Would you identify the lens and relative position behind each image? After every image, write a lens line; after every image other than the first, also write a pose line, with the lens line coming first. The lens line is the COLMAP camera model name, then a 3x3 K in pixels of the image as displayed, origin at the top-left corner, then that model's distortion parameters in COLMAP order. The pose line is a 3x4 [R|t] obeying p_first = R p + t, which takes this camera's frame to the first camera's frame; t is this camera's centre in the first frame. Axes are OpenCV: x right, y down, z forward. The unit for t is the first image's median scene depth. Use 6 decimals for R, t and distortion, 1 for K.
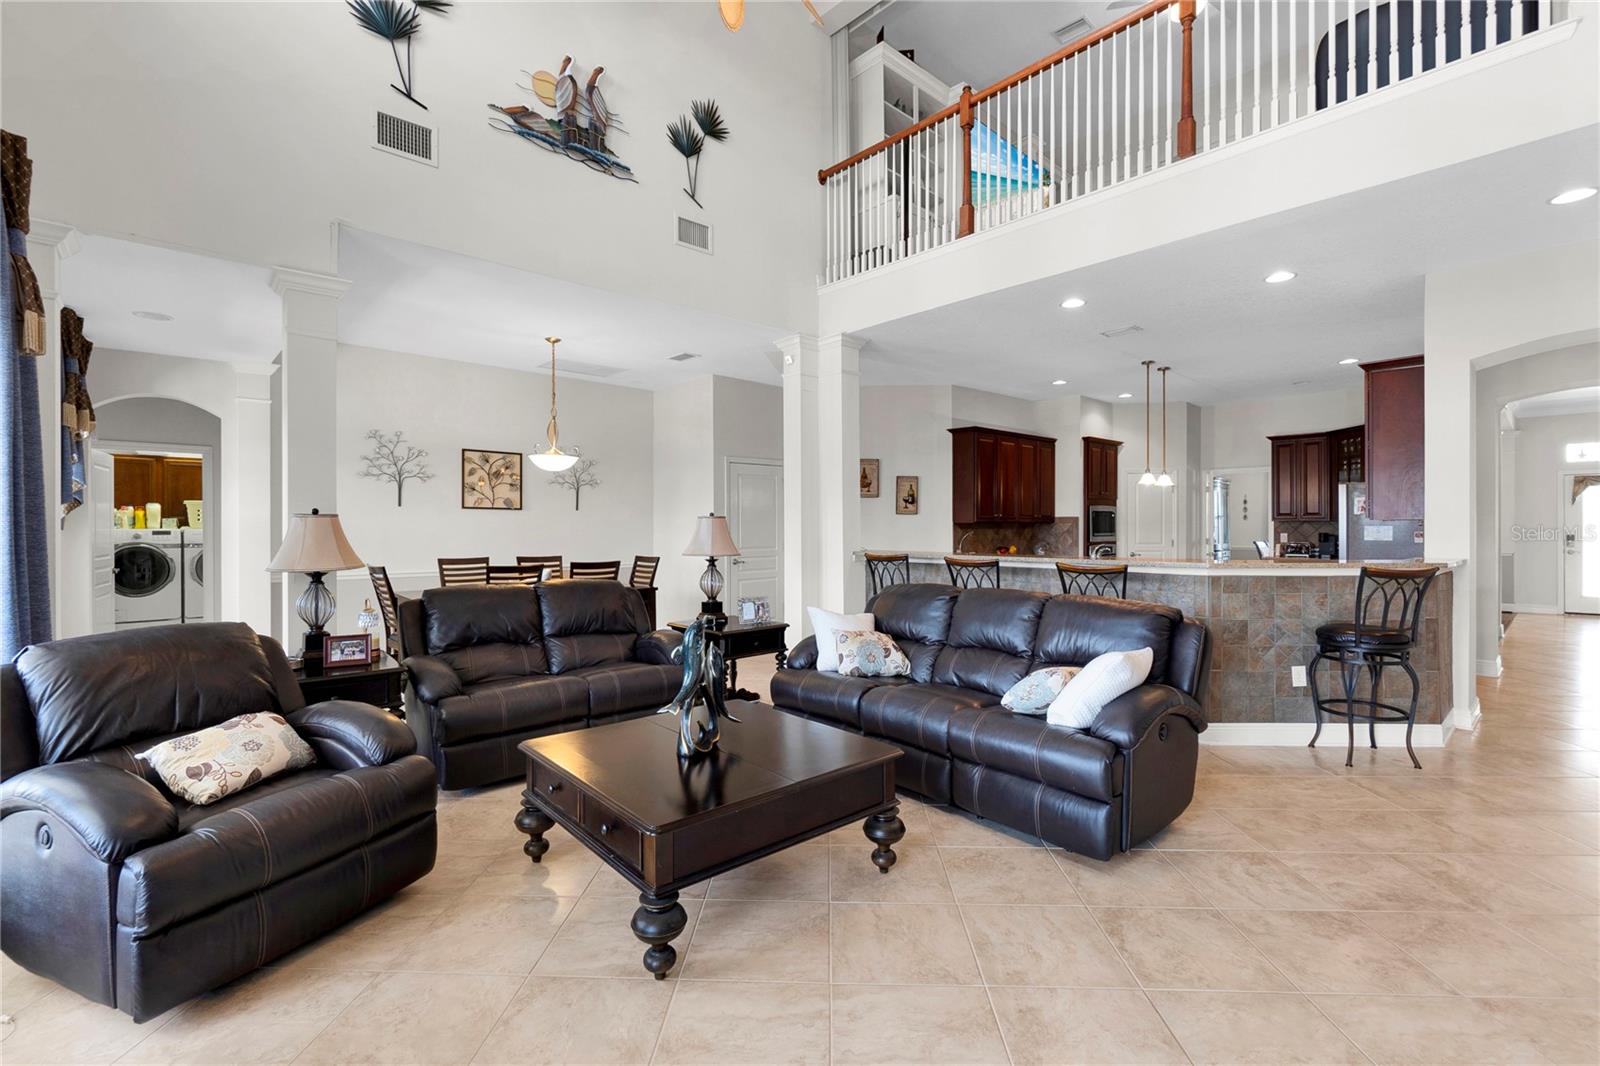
lens RADIAL K [[712.0, 0, 799.0], [0, 712.0, 528.3], [0, 0, 1]] dist [-0.002278, -0.000205]
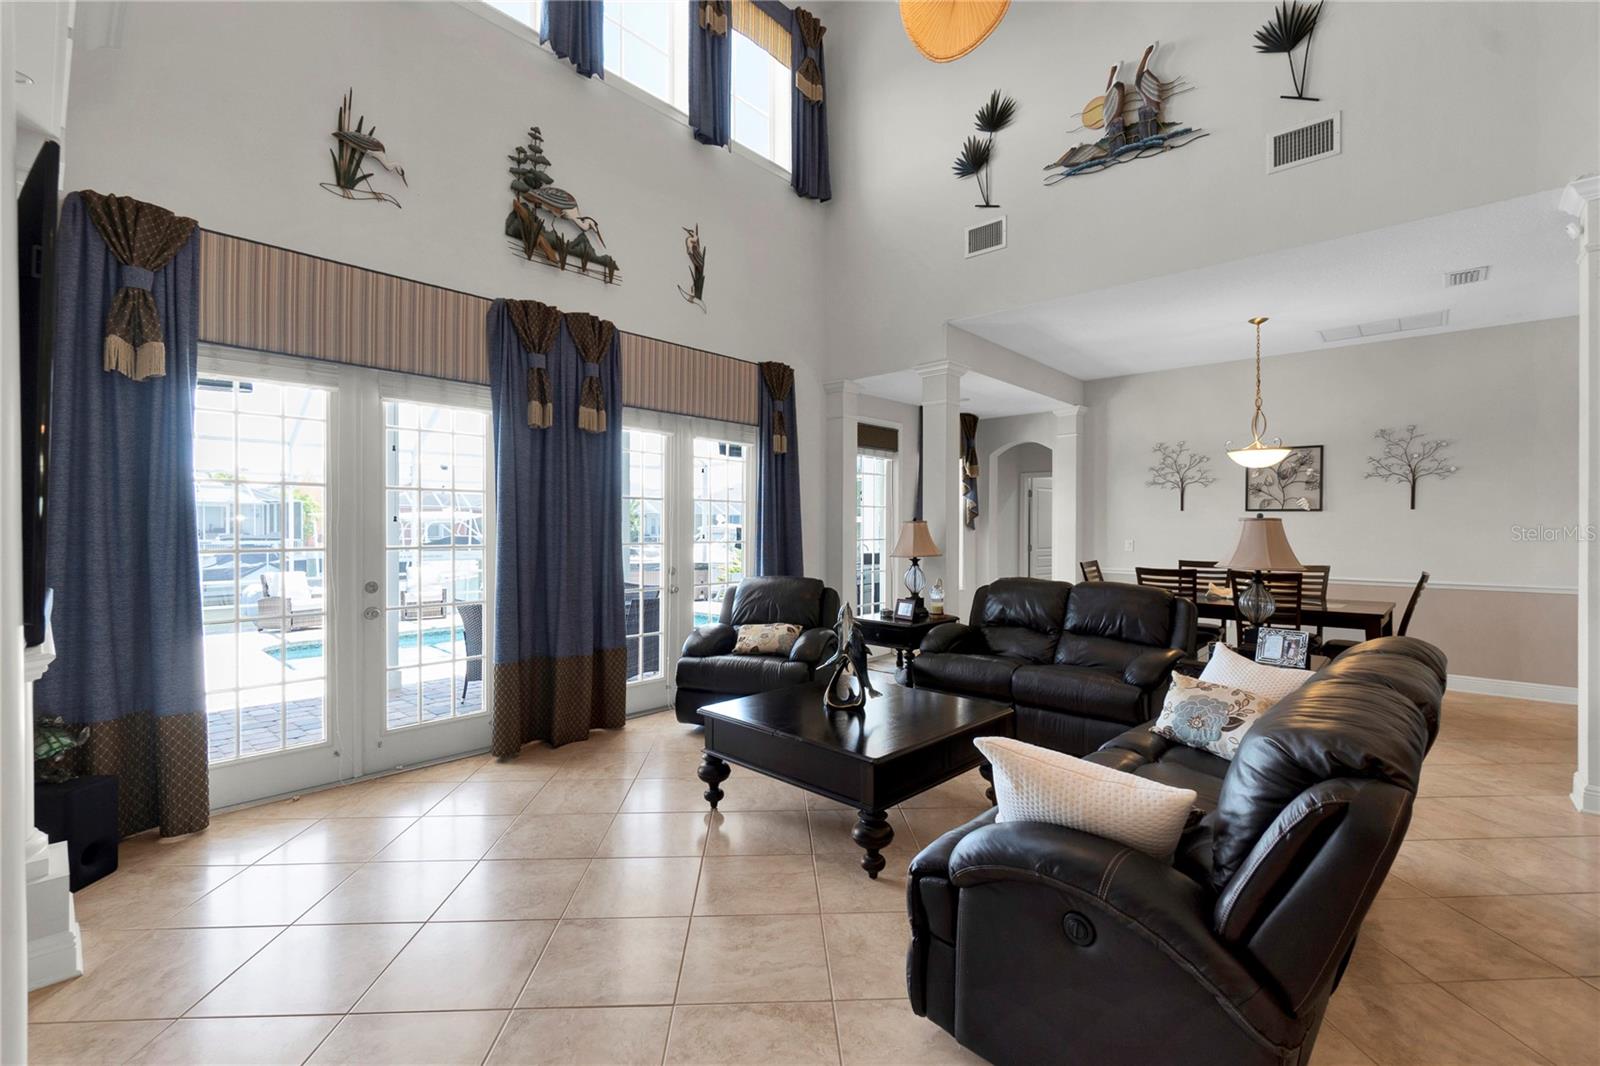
lens RADIAL K [[694.8, 0, 797.5], [0, 694.8, 527.0], [0, 0, 1]] dist [-0.001861, 0.000054]
pose [[0.083356, 0.002585, -0.996516, 0.520933], [-0.007064, 0.999973, 0.002003, -0.004659], [0.996495, 0.006873, 0.083372, 0.392318]]
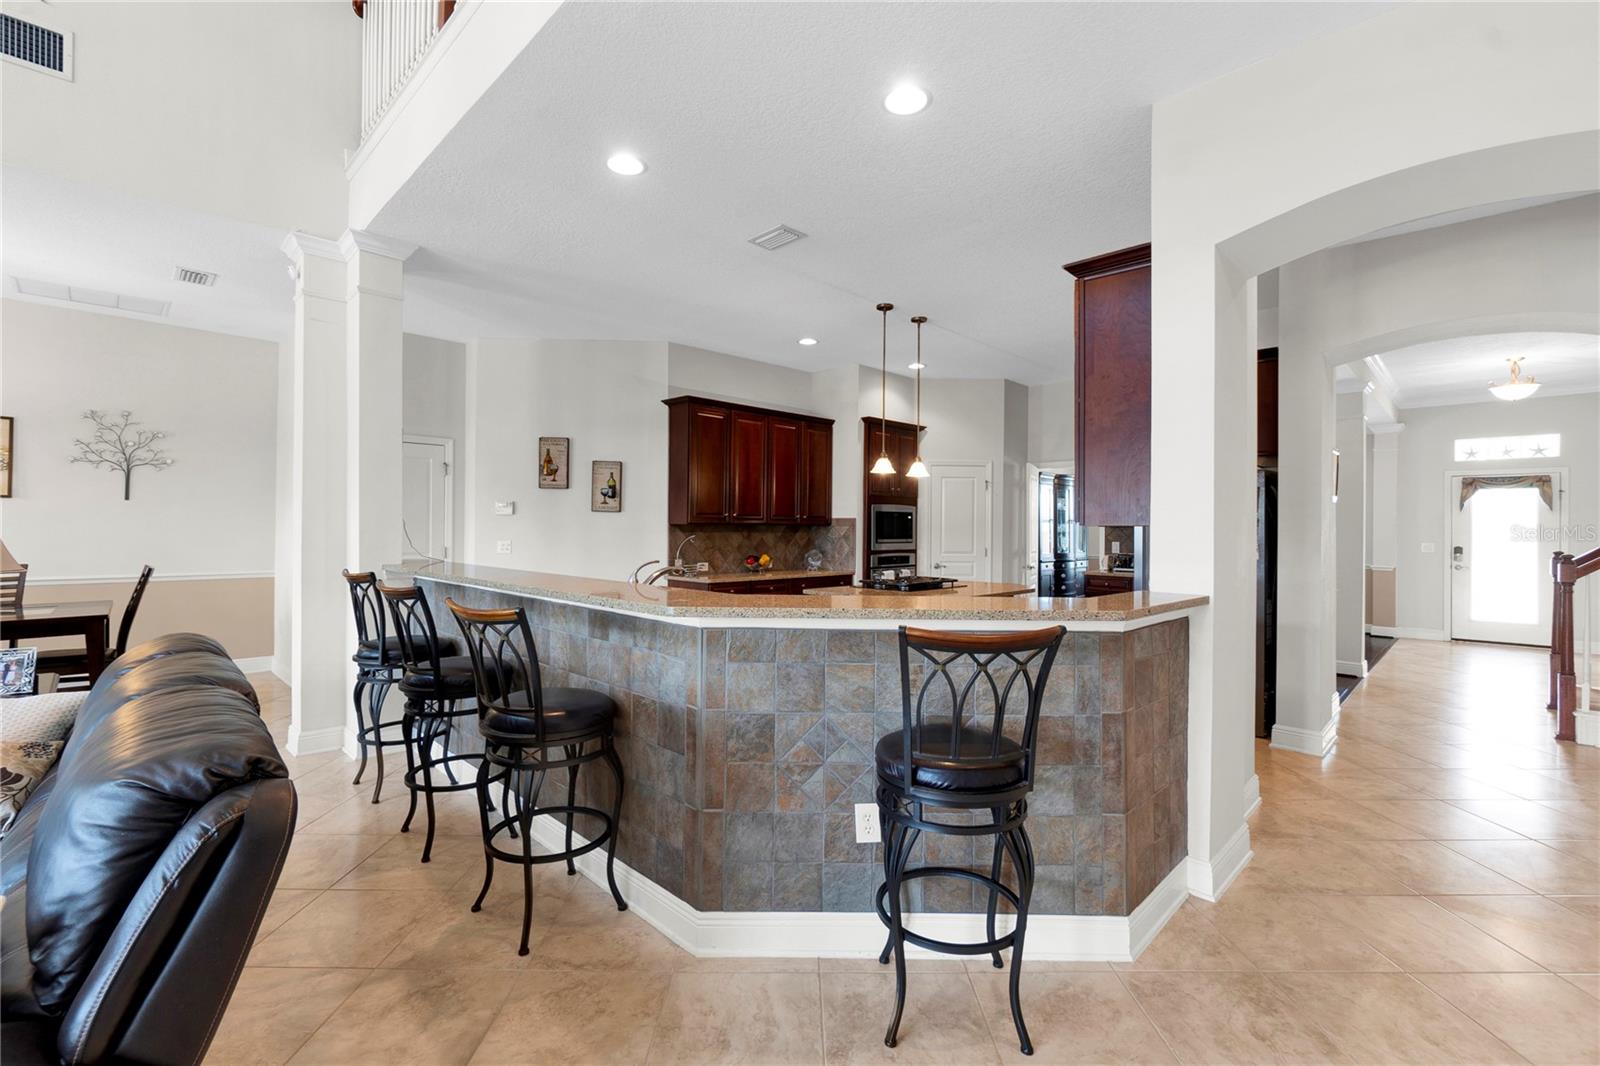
lens RADIAL K [[694.8, 0, 797.5], [0, 694.8, 527.0], [0, 0, 1]] dist [-0.001861, 0.000054]
pose [[0.999045, 0.011672, 0.042114, 0.473576], [-0.011533, 0.999927, -0.003533, -0.004755], [-0.042153, 0.003044, 0.999107, 0.372007]]
